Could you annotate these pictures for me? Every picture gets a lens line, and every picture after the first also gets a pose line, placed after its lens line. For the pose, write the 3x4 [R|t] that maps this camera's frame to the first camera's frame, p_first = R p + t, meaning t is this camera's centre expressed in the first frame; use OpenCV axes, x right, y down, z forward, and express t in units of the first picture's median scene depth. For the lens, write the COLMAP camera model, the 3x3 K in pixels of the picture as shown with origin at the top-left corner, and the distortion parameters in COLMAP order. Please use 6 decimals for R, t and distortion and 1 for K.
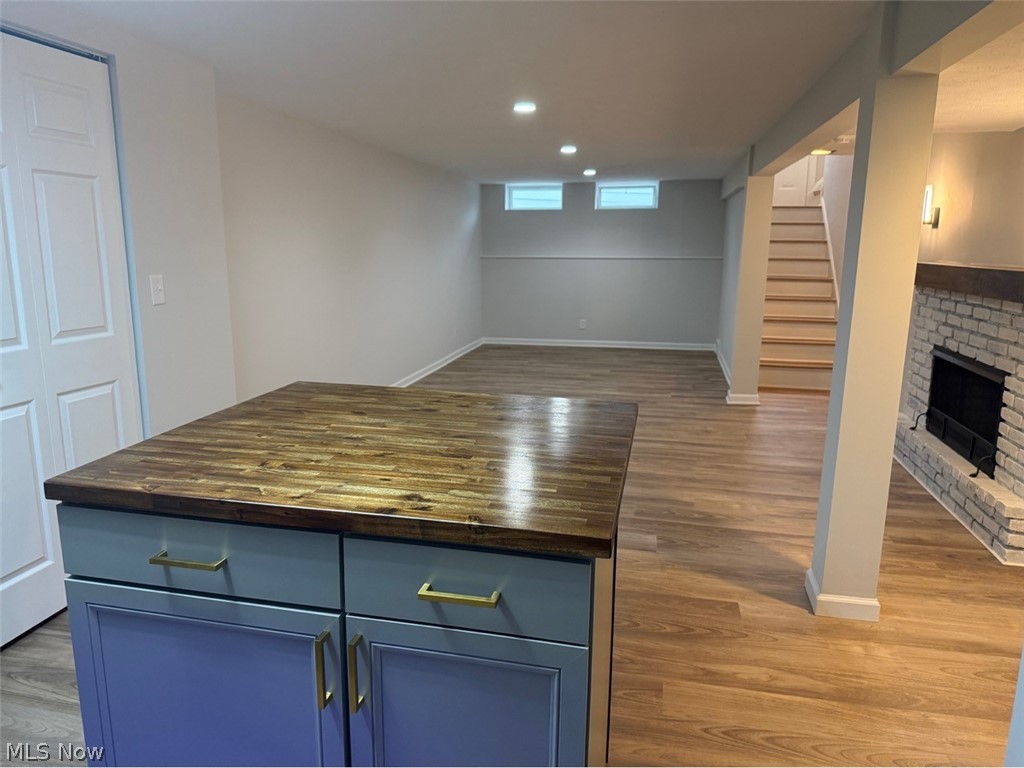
lens RADIAL K [[730.1, 0, 494.0], [0, 730.1, 392.8], [0, 0, 1]] dist [0.065634, -0.059962]
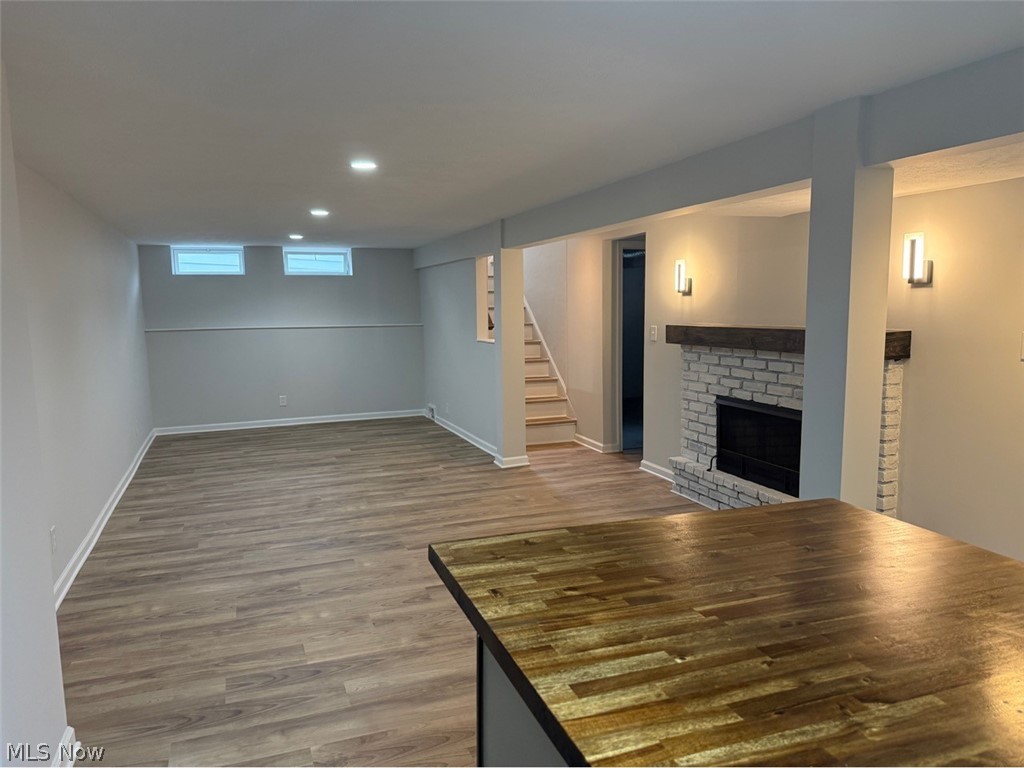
lens RADIAL K [[730.1, 0, 508.5], [0, 730.1, 385.7], [0, 0, 1]] dist [0.065634, -0.059962]
pose [[0.836753, -0.079519, 0.541776, -0.288641], [0.130197, 0.989917, -0.055791, -0.057127], [-0.531877, 0.117221, 0.838670, 0.210696]]
